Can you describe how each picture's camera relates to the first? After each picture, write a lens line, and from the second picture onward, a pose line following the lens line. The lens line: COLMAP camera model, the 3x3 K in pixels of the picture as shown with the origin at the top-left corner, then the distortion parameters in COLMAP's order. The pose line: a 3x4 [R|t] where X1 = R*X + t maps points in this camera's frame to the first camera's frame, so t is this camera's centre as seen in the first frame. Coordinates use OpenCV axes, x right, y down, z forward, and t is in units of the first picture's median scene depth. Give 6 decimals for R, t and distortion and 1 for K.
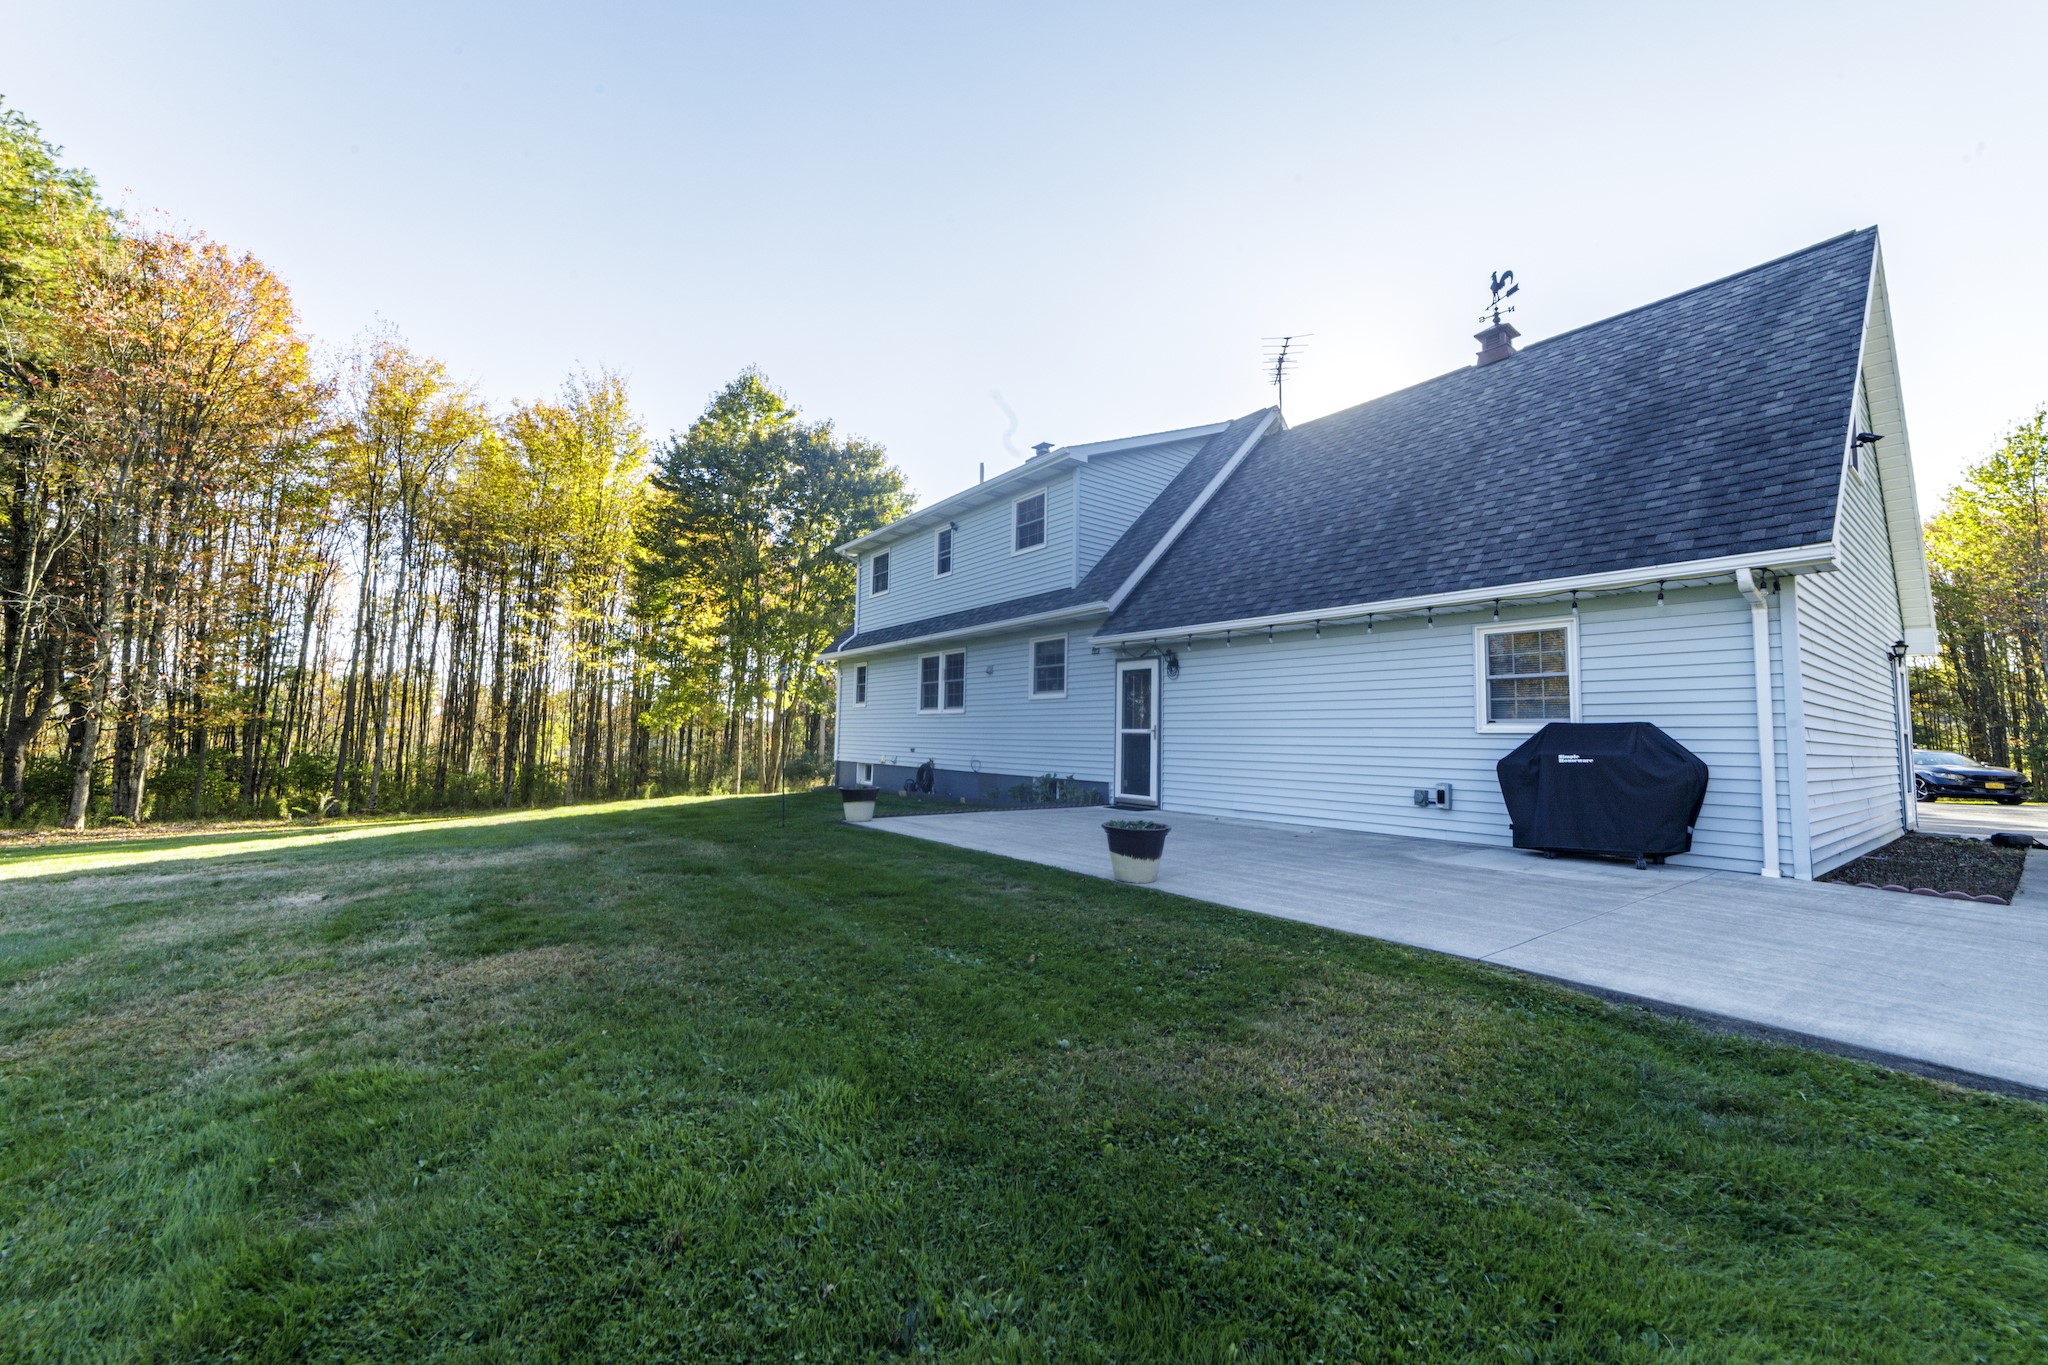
lens RADIAL K [[787.3, 0, 1040.0], [0, 787.3, 680.4], [0, 0, 1]] dist [-0.009070, 0.003401]
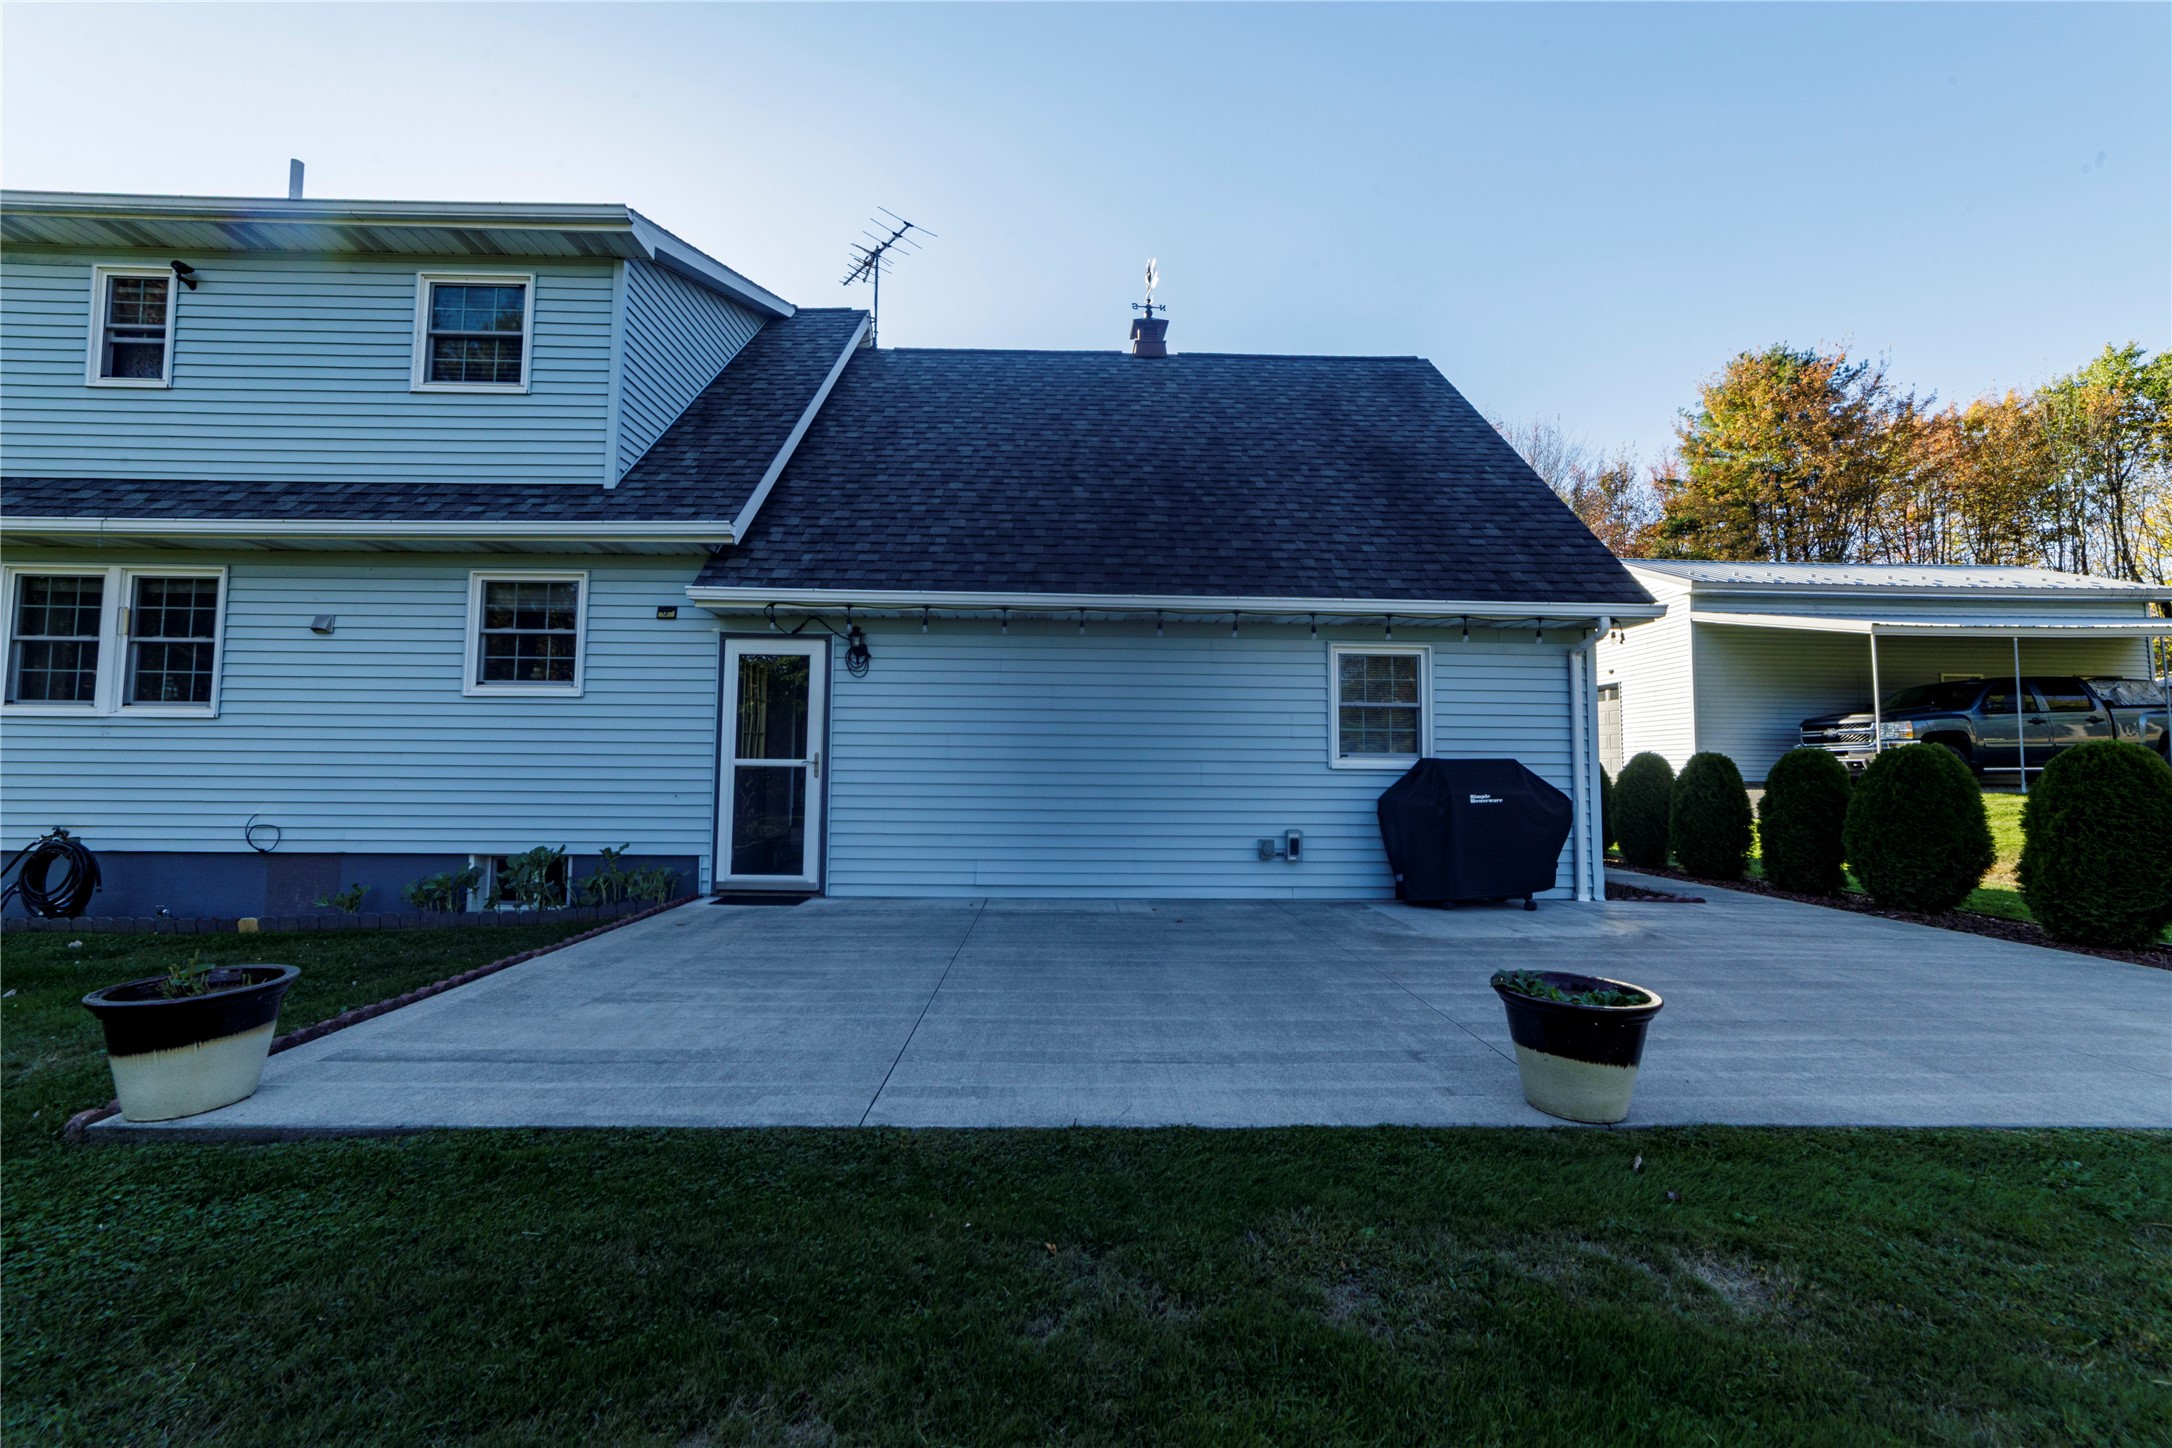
lens RADIAL K [[835.0, 0, 1079.7], [0, 835.0, 735.0], [0, 0, 1]] dist [-0.009070, 0.003401]
pose [[0.607524, 0.027670, 0.793819, -0.220895], [-0.058317, 0.998250, 0.009835, 0.025126], [-0.792157, -0.052269, 0.608074, 0.451746]]
